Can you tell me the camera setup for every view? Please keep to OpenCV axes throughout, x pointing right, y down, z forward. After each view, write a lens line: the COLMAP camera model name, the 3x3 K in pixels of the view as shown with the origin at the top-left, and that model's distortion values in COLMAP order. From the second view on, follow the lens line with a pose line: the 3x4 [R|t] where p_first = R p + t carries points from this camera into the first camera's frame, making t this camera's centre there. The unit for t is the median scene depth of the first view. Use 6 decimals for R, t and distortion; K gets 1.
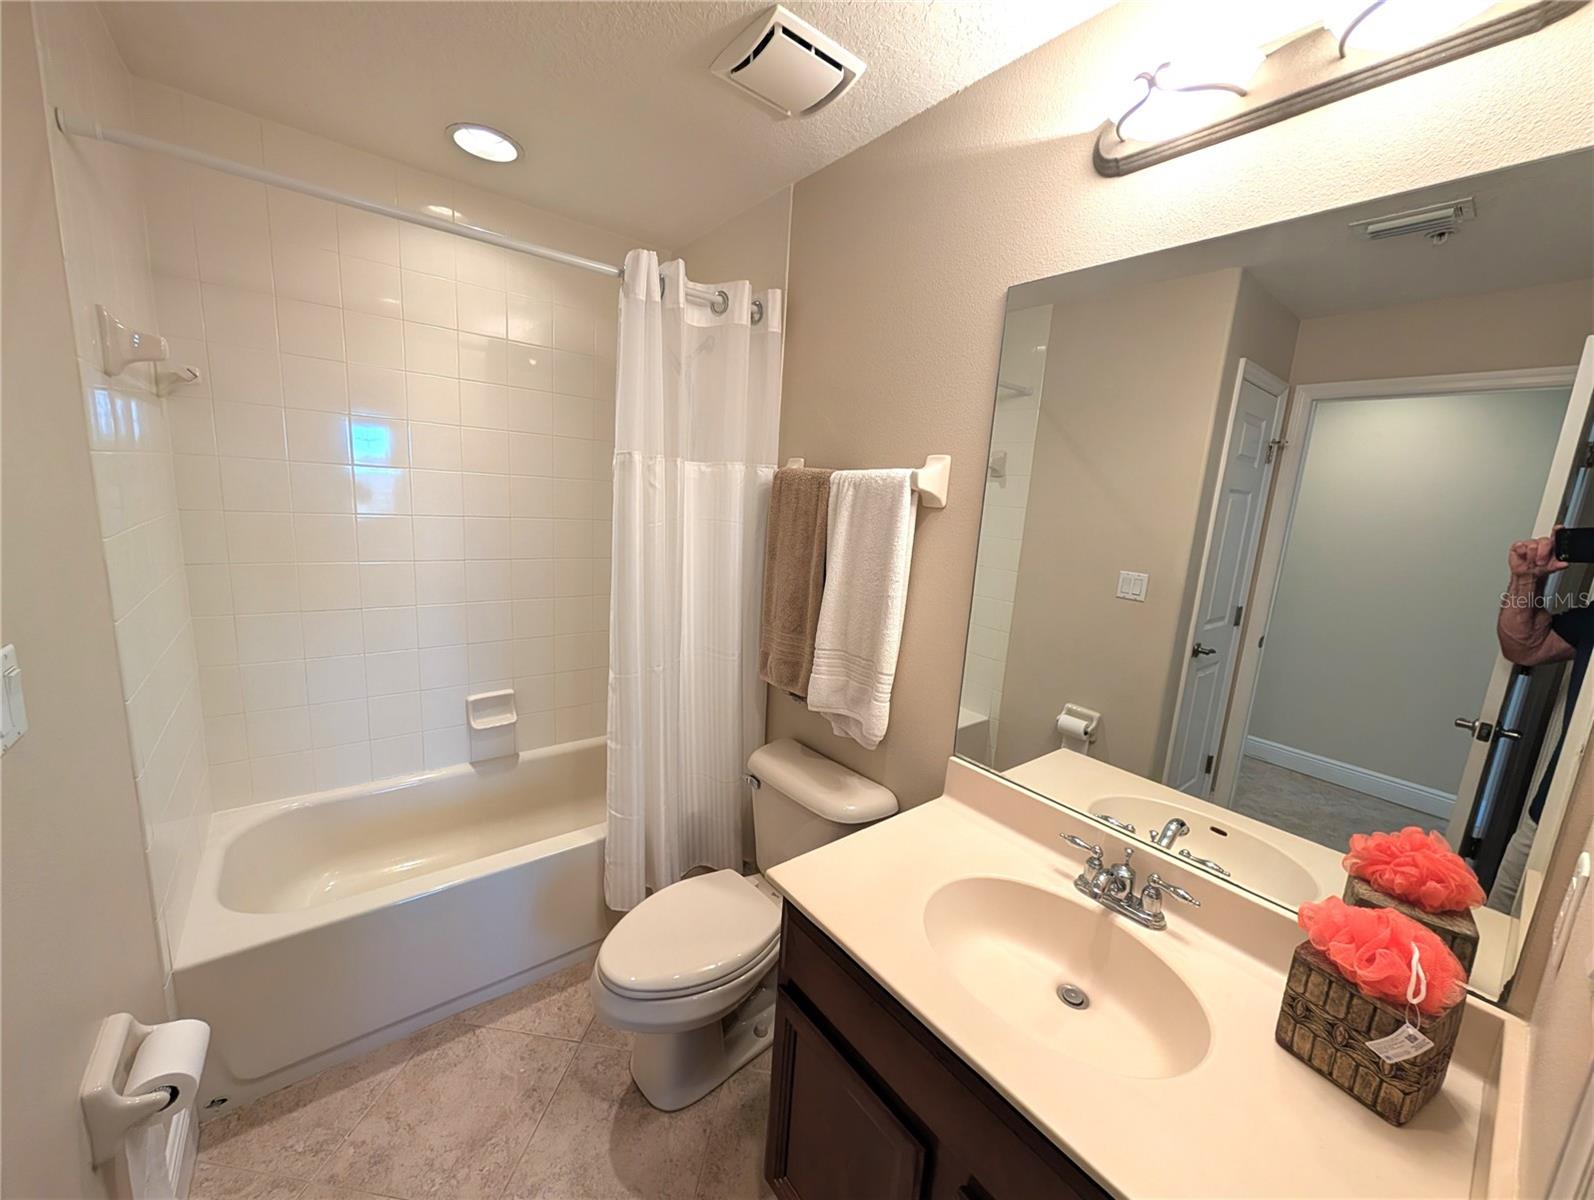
lens RADIAL K [[605.4, 0, 800.0], [0, 605.4, 601.7], [0, 0, 1]] dist [0.000203, 0.000300]
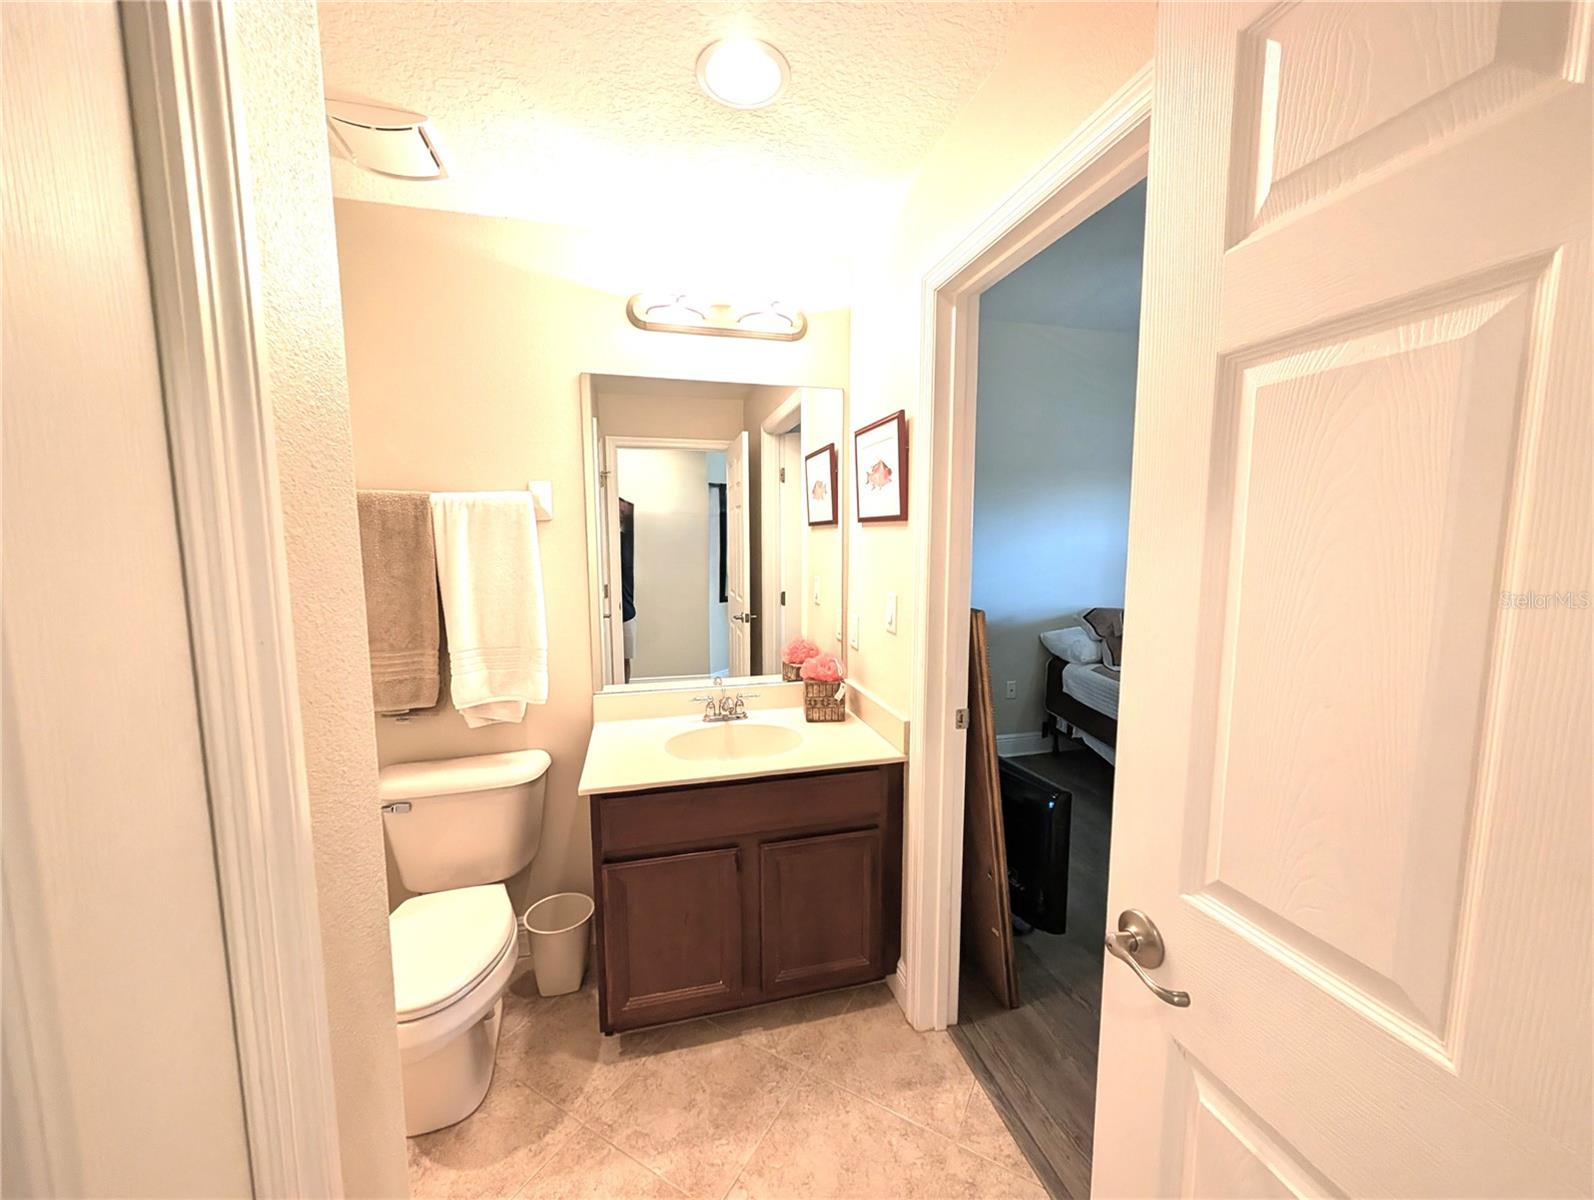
lens RADIAL K [[605.4, 0, 795.4], [0, 605.4, 600.6], [0, 0, 1]] dist [0.000203, 0.000300]
pose [[0.410457, -0.163035, 0.897187, -0.778292], [0.193805, 0.977006, 0.088875, 0.007380], [-0.891047, 0.137400, 0.432616, -0.051527]]
